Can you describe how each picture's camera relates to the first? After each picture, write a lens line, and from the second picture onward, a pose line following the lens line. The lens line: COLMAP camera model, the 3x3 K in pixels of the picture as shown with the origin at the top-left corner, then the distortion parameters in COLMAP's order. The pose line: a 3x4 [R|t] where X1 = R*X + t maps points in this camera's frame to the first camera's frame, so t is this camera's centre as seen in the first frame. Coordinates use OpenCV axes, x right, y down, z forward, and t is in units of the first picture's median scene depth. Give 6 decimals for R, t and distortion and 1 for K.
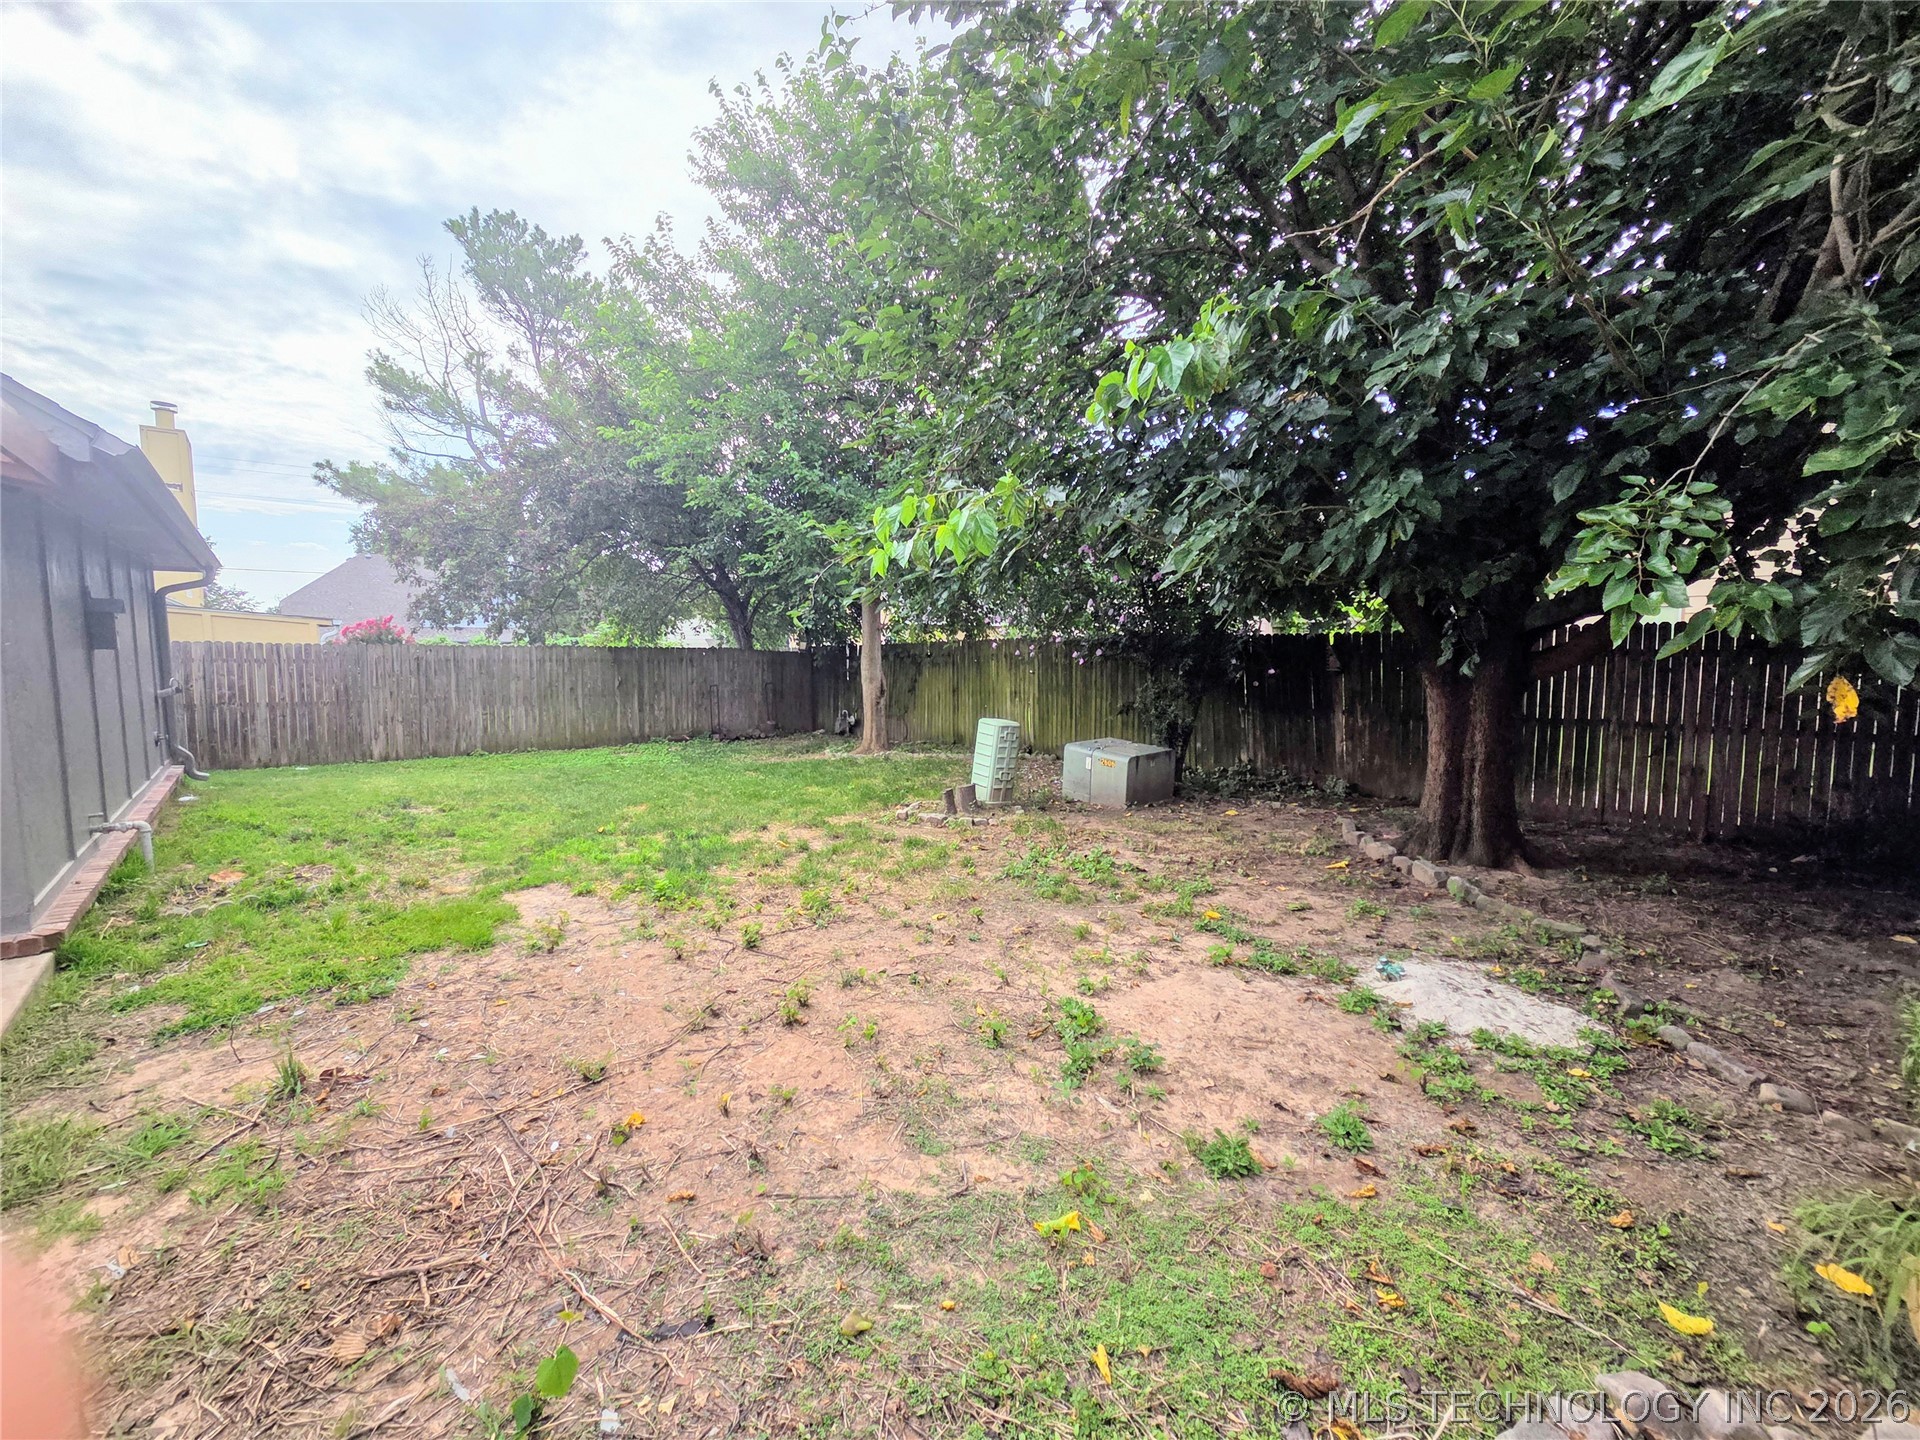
lens RADIAL K [[772.4, 0, 1003.2], [0, 772.4, 717.6], [0, 0, 1]] dist [-0.000363, -0.002781]
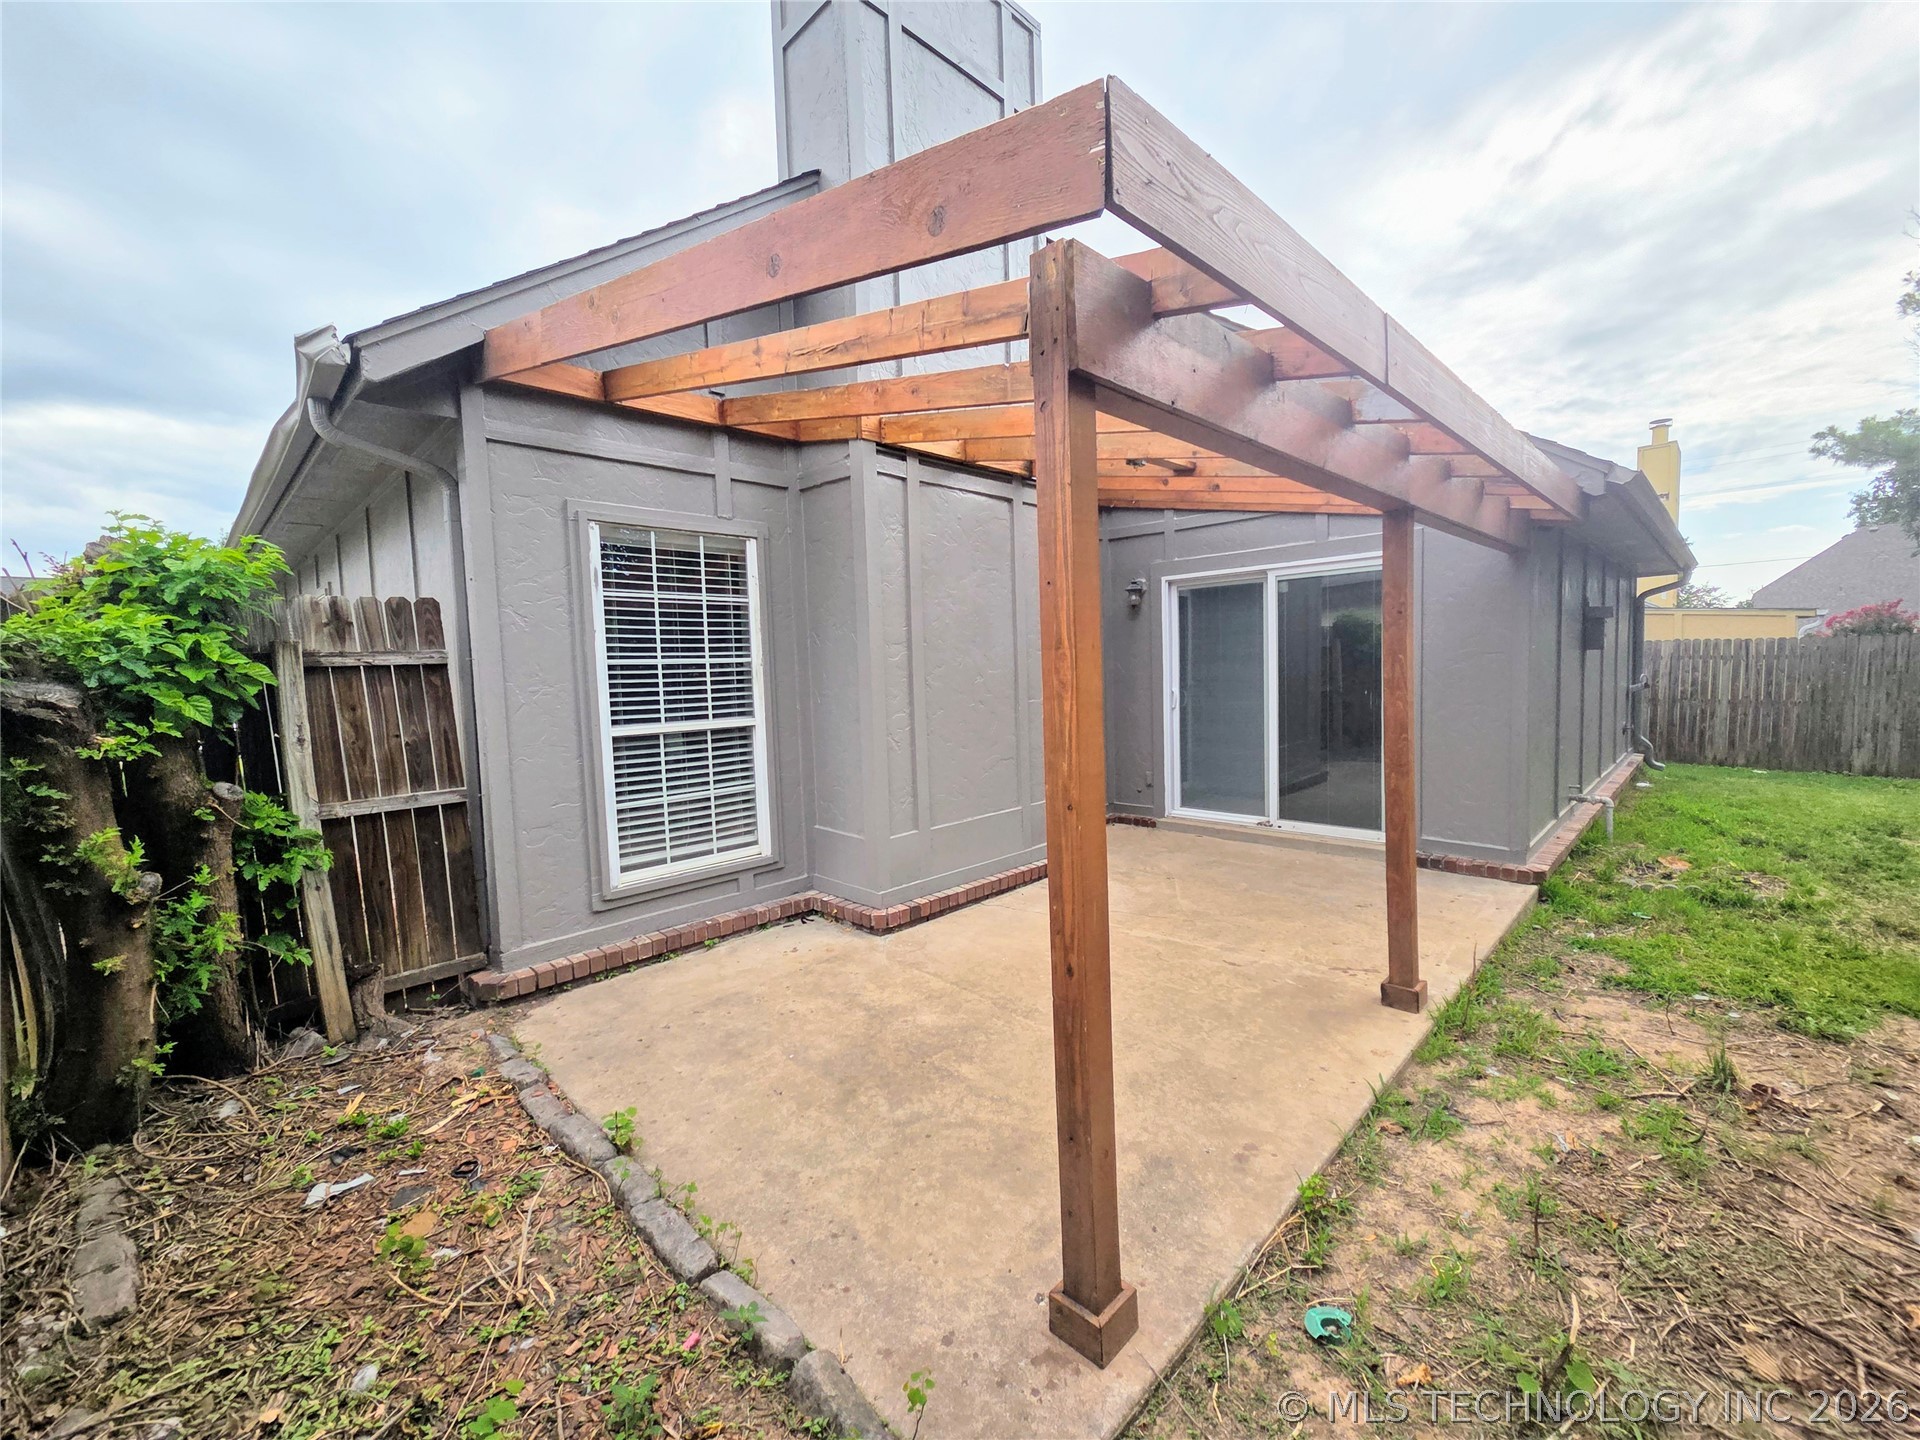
lens RADIAL K [[780.9, 0, 960.8], [0, 780.9, 715.9], [0, 0, 1]] dist [0.011547, -0.000745]
pose [[0.037173, 0.058278, -0.997608, 0.019916], [-0.057832, 0.996750, 0.056072, 0.002264], [0.997634, 0.055610, 0.040423, -0.029407]]
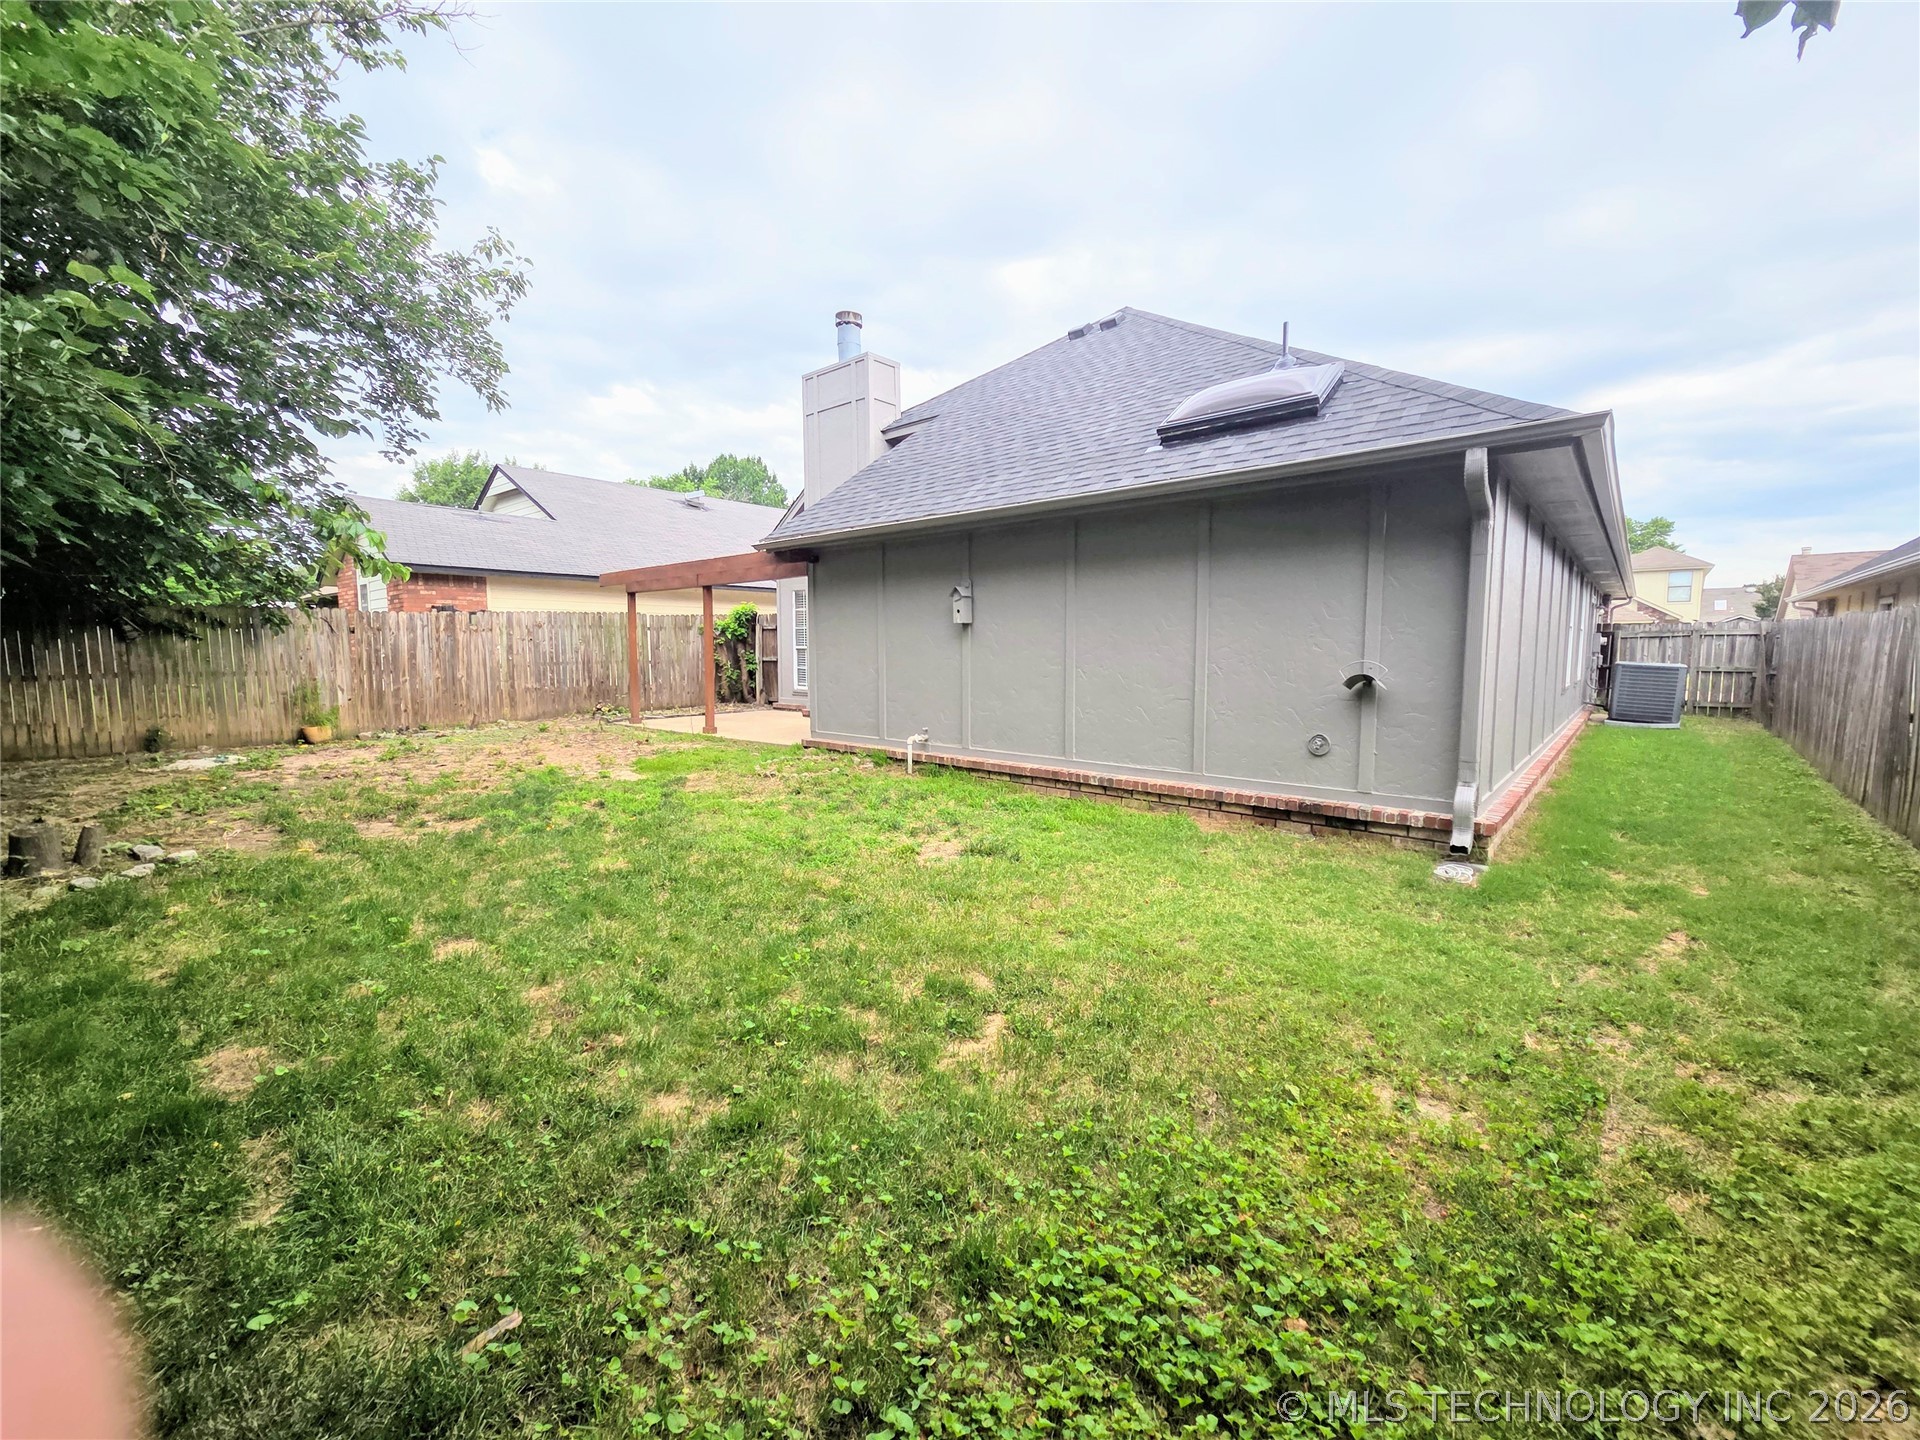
lens RADIAL K [[772.4, 0, 1003.2], [0, 772.4, 717.6], [0, 0, 1]] dist [-0.000363, -0.002781]
pose [[-0.991947, 0.014073, -0.125868, -0.985864], [-0.009378, 0.982919, 0.183798, -0.164123], [0.126305, 0.183499, -0.974872, 2.187899]]
